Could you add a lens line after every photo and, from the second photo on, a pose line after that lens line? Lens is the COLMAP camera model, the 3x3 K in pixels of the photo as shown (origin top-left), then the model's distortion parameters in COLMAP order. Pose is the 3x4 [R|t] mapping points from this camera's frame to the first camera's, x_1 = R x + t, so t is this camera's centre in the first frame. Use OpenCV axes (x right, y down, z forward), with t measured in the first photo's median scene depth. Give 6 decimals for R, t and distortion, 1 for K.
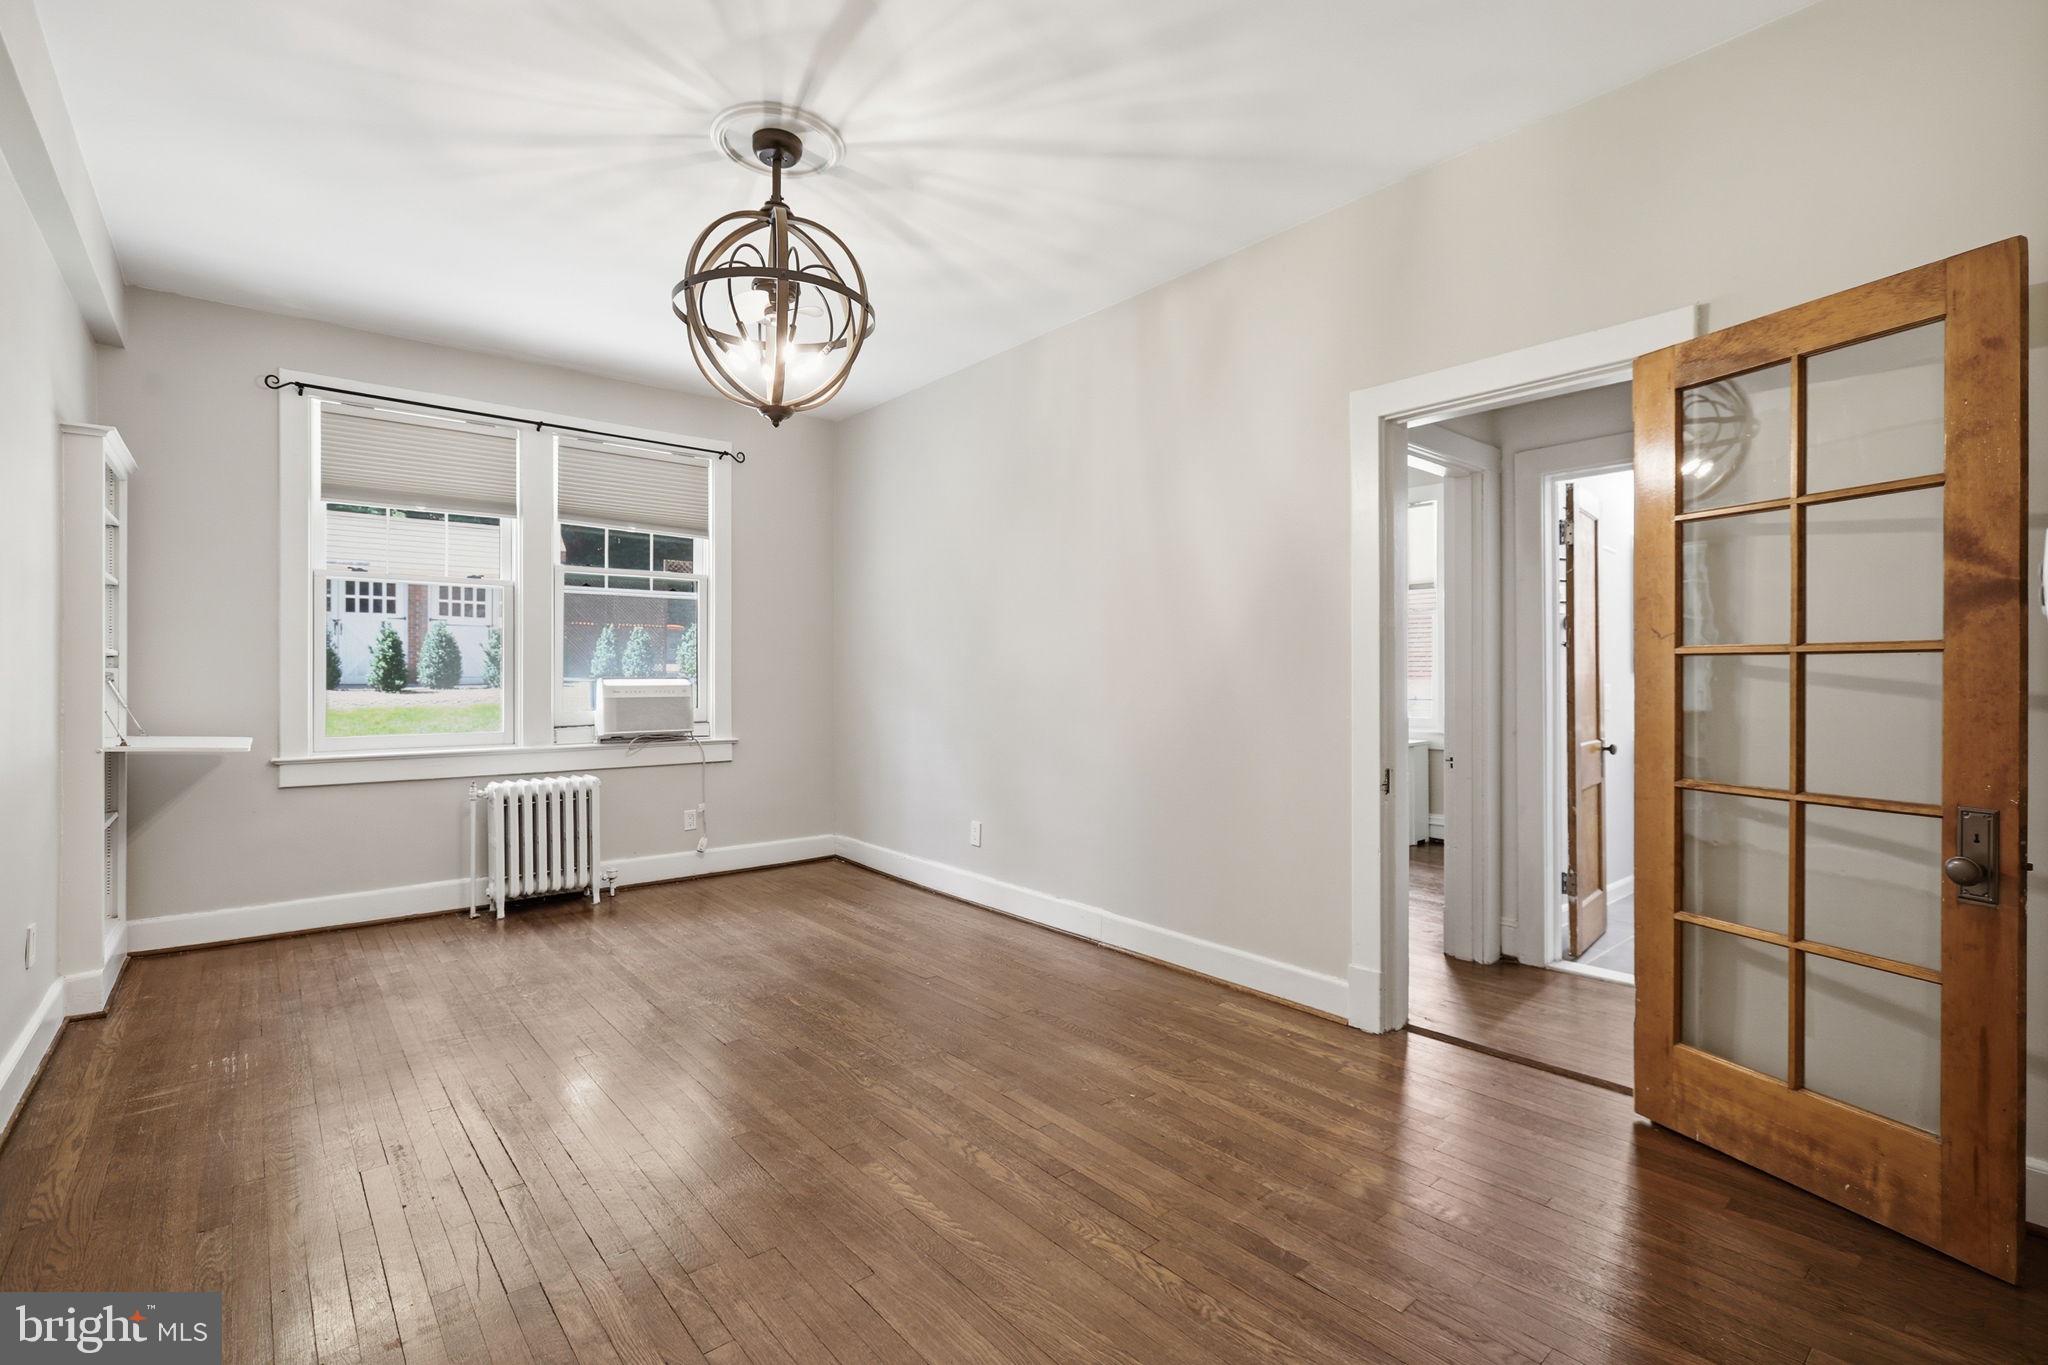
lens RADIAL K [[908.3, 0, 985.5], [0, 908.3, 665.2], [0, 0, 1]] dist [0.001356, 0.000451]
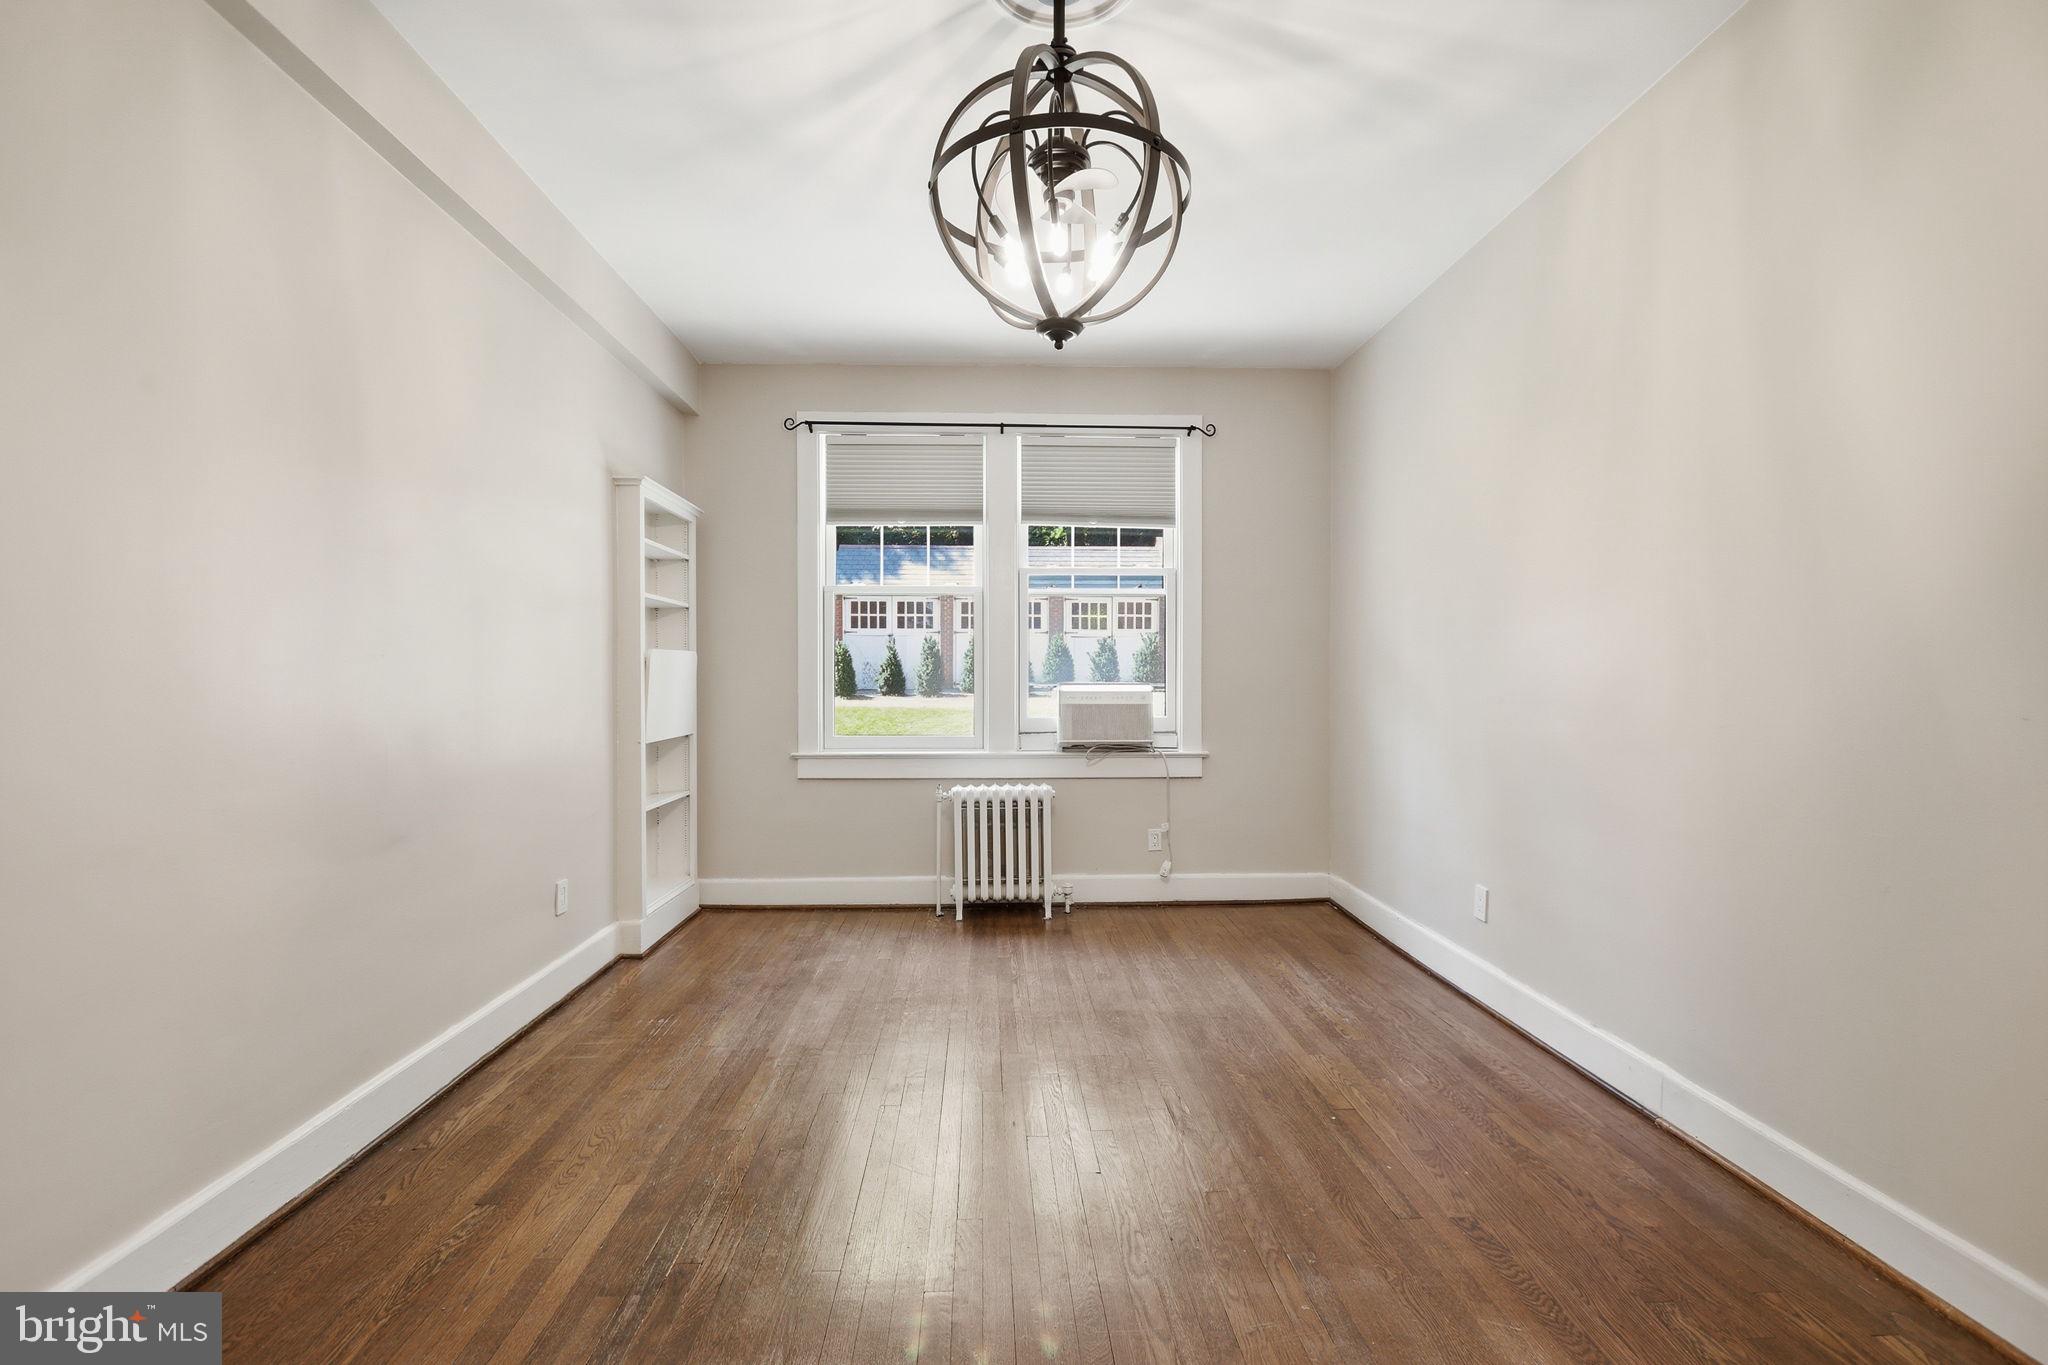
lens RADIAL K [[904.7, 0, 1022.2], [0, 904.7, 688.3], [0, 0, 1]] dist [-0.002726, -0.000312]
pose [[0.810559, 0.004246, -0.585641, 0.109802], [0.006932, 0.999834, 0.016843, 0.003548], [0.585616, -0.017712, 0.810395, 0.220603]]
